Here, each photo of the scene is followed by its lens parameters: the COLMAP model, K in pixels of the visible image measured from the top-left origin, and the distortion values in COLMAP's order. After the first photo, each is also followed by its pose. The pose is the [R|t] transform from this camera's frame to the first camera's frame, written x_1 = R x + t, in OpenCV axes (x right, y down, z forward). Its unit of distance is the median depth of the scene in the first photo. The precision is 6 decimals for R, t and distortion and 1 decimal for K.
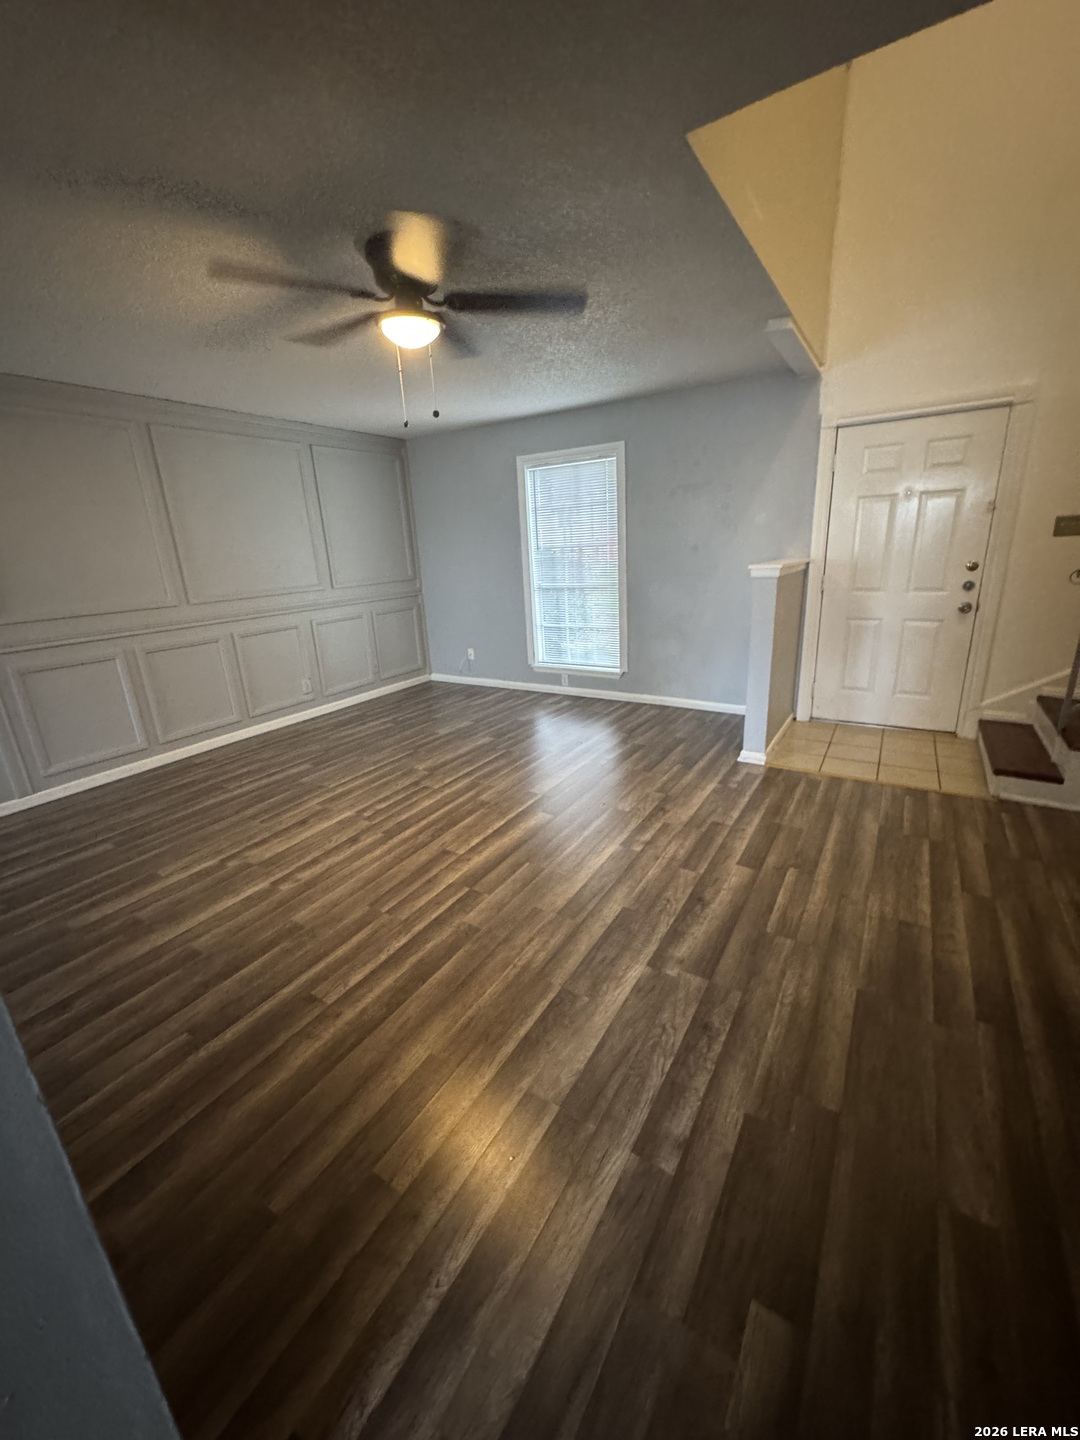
lens RADIAL K [[571.7, 0, 540.0], [0, 571.7, 720.0], [0, 0, 1]] dist [-0.004188, -0.000303]
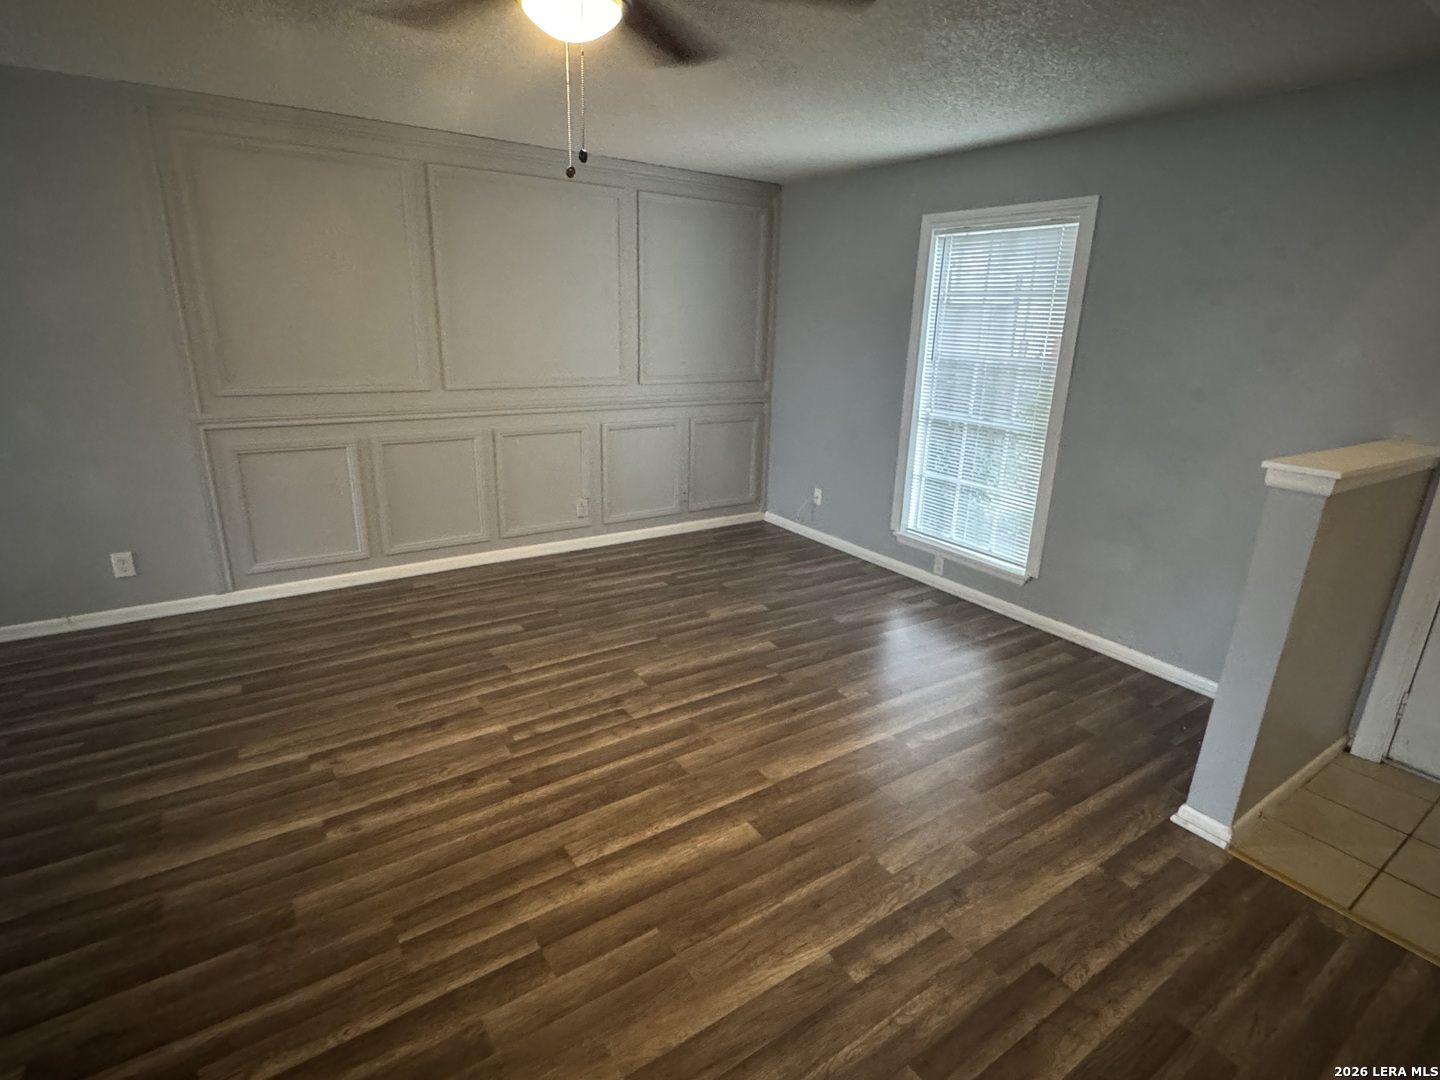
lens RADIAL K [[728.0, 0, 720.0], [0, 728.0, 540.0], [0, 0, 1]] dist [-0.001279, -0.000291]
pose [[0.913274, 0.191618, -0.359462, 0.163666], [-0.189591, 0.980996, 0.041249, -0.130390], [0.360535, 0.030479, 0.932248, 0.232066]]
